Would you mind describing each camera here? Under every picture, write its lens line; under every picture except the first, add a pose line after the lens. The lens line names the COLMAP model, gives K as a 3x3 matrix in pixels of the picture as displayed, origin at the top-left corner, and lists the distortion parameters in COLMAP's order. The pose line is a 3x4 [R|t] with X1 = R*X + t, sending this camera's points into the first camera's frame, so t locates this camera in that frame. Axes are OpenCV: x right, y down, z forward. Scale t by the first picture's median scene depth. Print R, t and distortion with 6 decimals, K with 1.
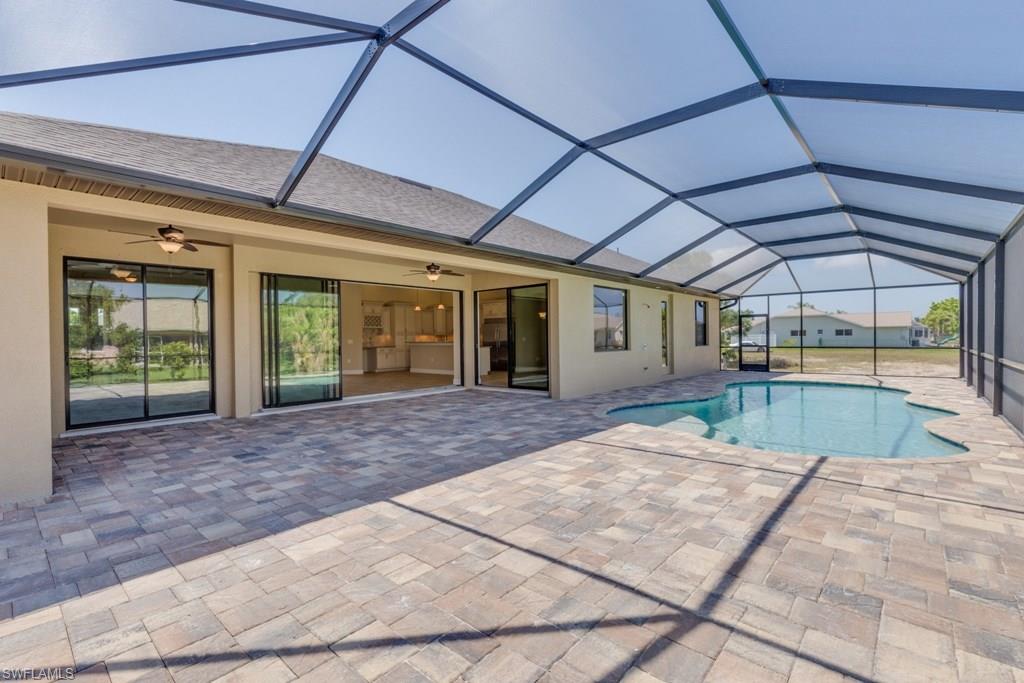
lens RADIAL K [[462.5, 0, 514.7], [0, 462.5, 340.6], [0, 0, 1]] dist [0.003254, -0.002440]
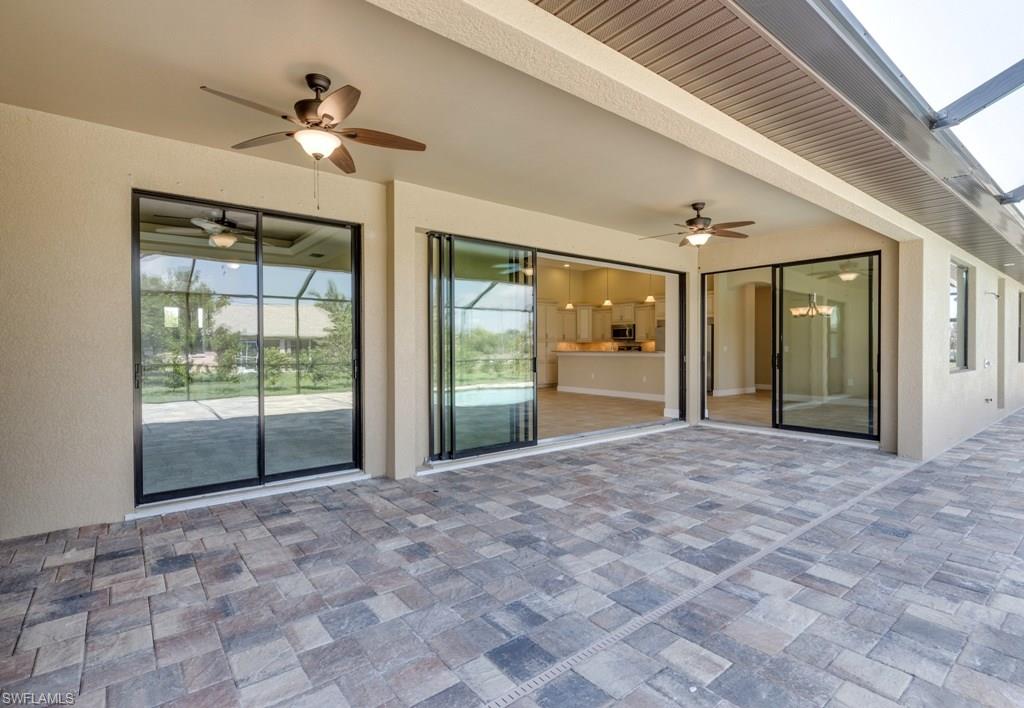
lens RADIAL K [[487.7, 0, 492.9], [0, 487.7, 352.0], [0, 0, 1]] dist [0.002999, -0.000128]
pose [[0.981197, 0.011292, -0.192677, -0.257373], [-0.010430, 0.999931, 0.005485, 0.002019], [0.192725, -0.003372, 0.981247, 0.298211]]
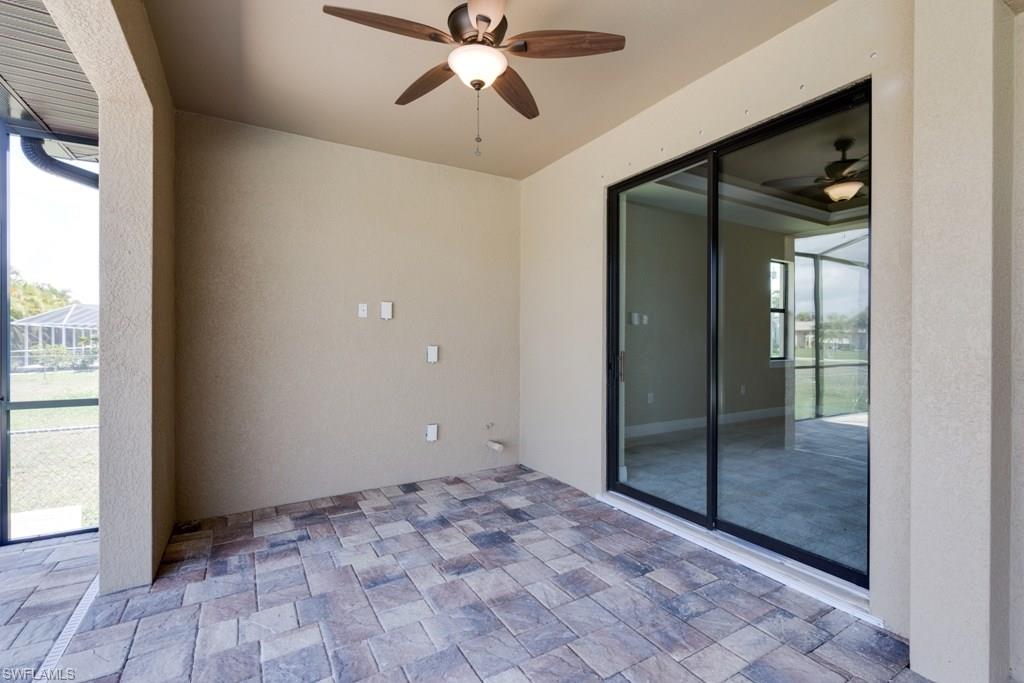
lens RADIAL K [[462.5, 0, 510.0], [0, 462.5, 336.2], [0, 0, 1]] dist [0.003254, -0.002440]
pose [[-0.318010, 0.009605, -0.948039, -0.225339], [0.003599, 0.999954, 0.008924, -0.001030], [0.948081, -0.000574, -0.318029, 0.622535]]
